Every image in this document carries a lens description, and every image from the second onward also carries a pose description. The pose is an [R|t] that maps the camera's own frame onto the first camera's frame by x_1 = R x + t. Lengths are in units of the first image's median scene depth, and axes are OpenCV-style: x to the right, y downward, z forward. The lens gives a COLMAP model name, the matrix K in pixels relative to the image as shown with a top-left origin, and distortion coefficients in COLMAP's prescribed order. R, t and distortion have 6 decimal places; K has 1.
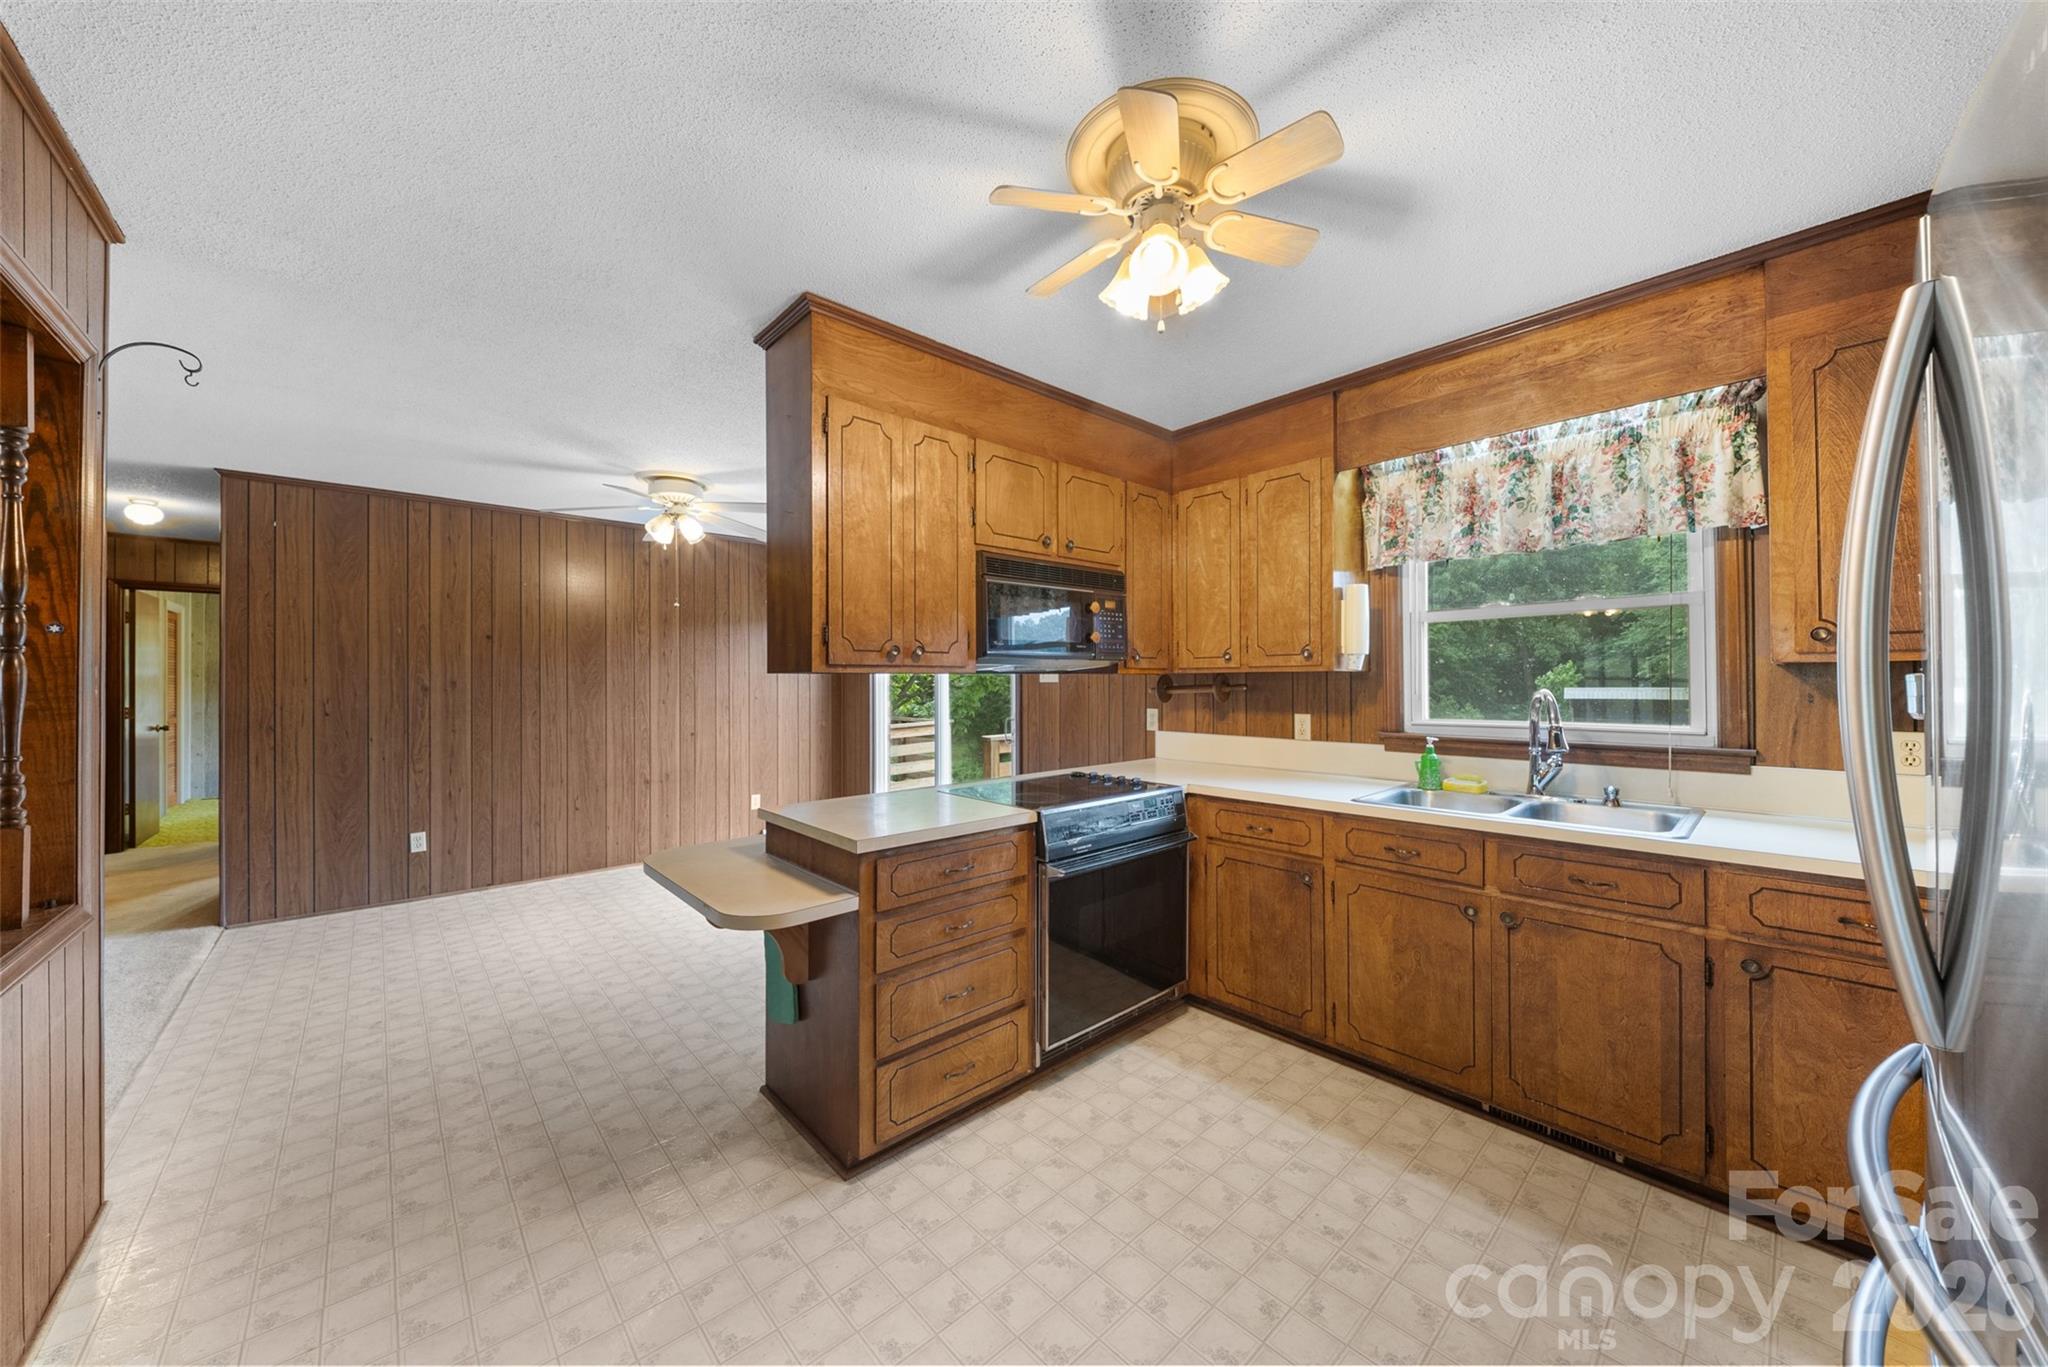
lens RADIAL K [[717.9, 0, 1017.4], [0, 717.9, 679.2], [0, 0, 1]] dist [0.001856, -0.003957]
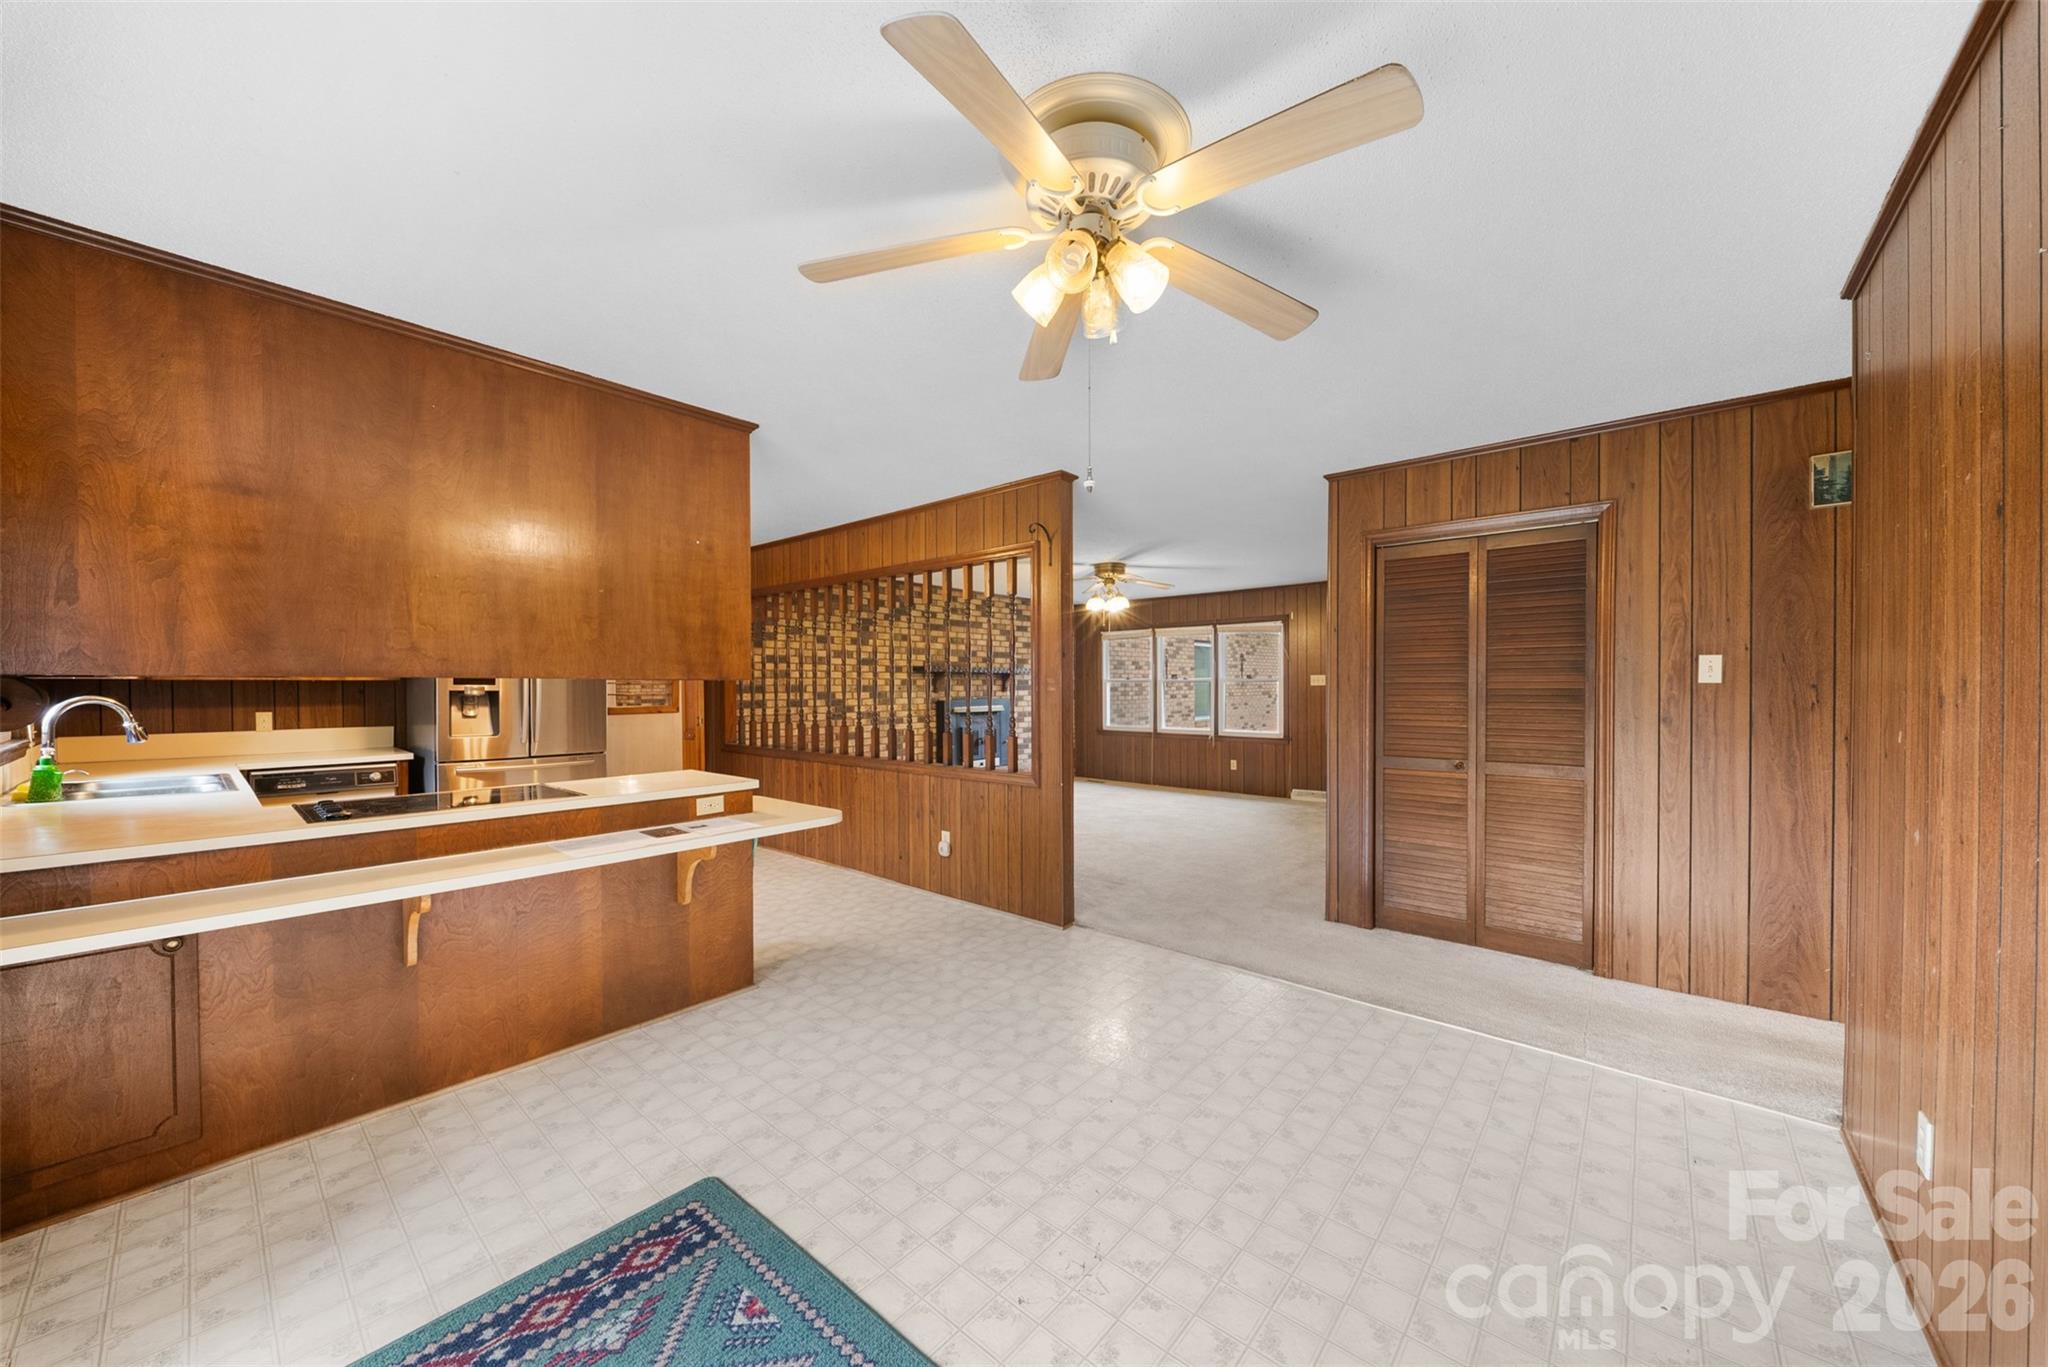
lens RADIAL K [[717.9, 0, 1034.5], [0, 717.9, 699.7], [0, 0, 1]] dist [0.001856, -0.003957]
pose [[-0.990889, 0.008154, -0.134432, -0.665692], [0.005848, 0.999829, 0.017536, 0.007025], [0.134552, 0.016590, -0.990768, 2.289082]]
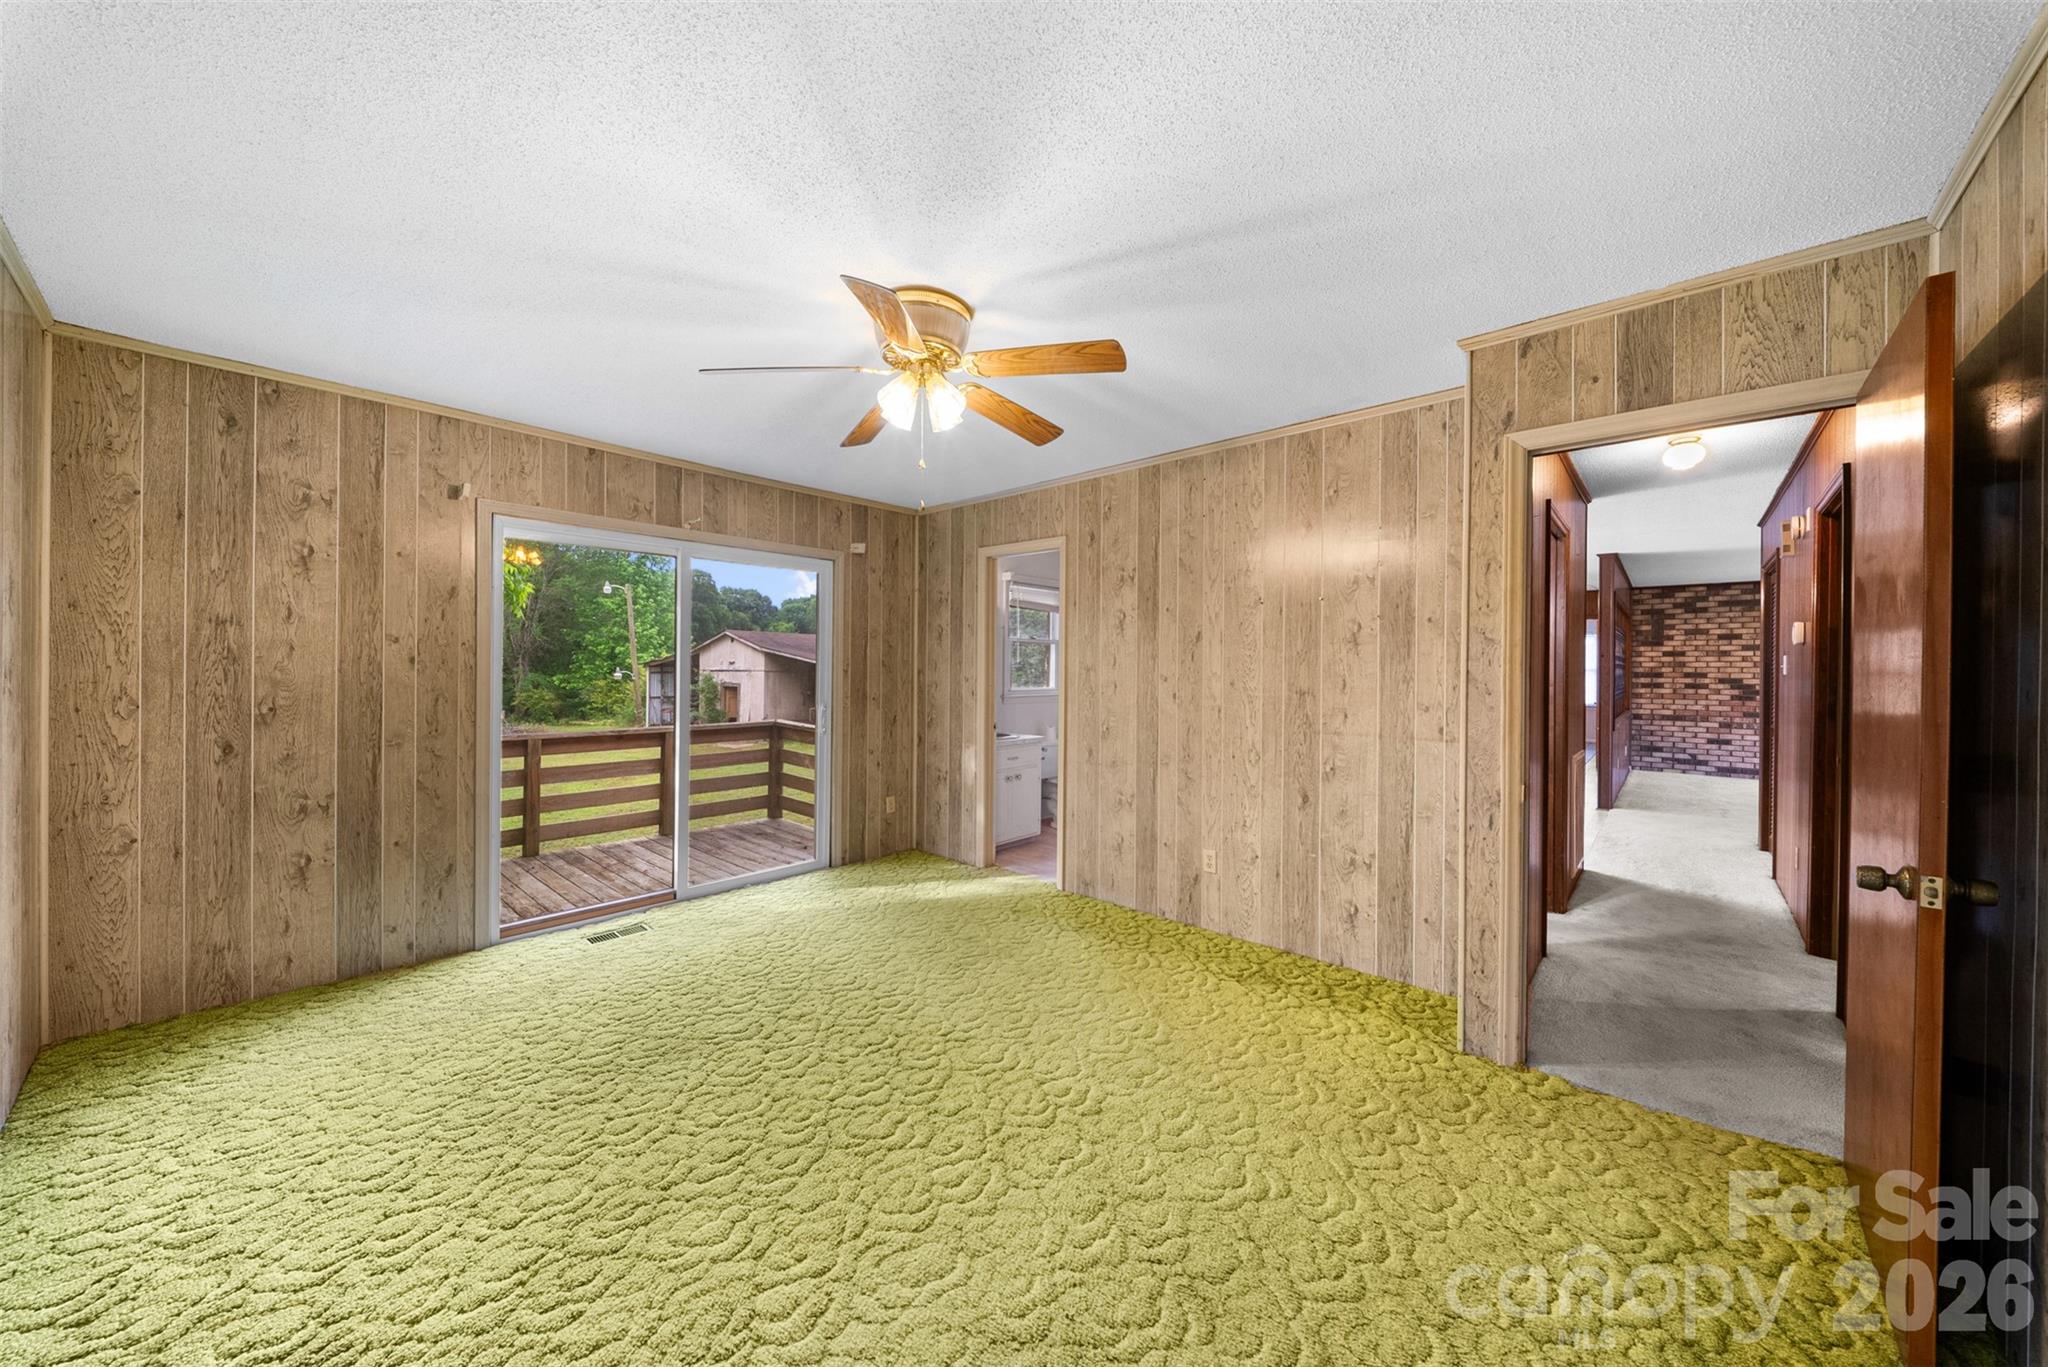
lens RADIAL K [[717.9, 0, 1025.1], [0, 717.9, 670.8], [0, 0, 1]] dist [0.001856, -0.003957]
pose [[-0.101800, 0.000959, 0.994804, -3.542381], [-0.007401, 0.999971, -0.001721, 0.017879], [-0.994777, -0.007538, -0.101790, 3.285402]]
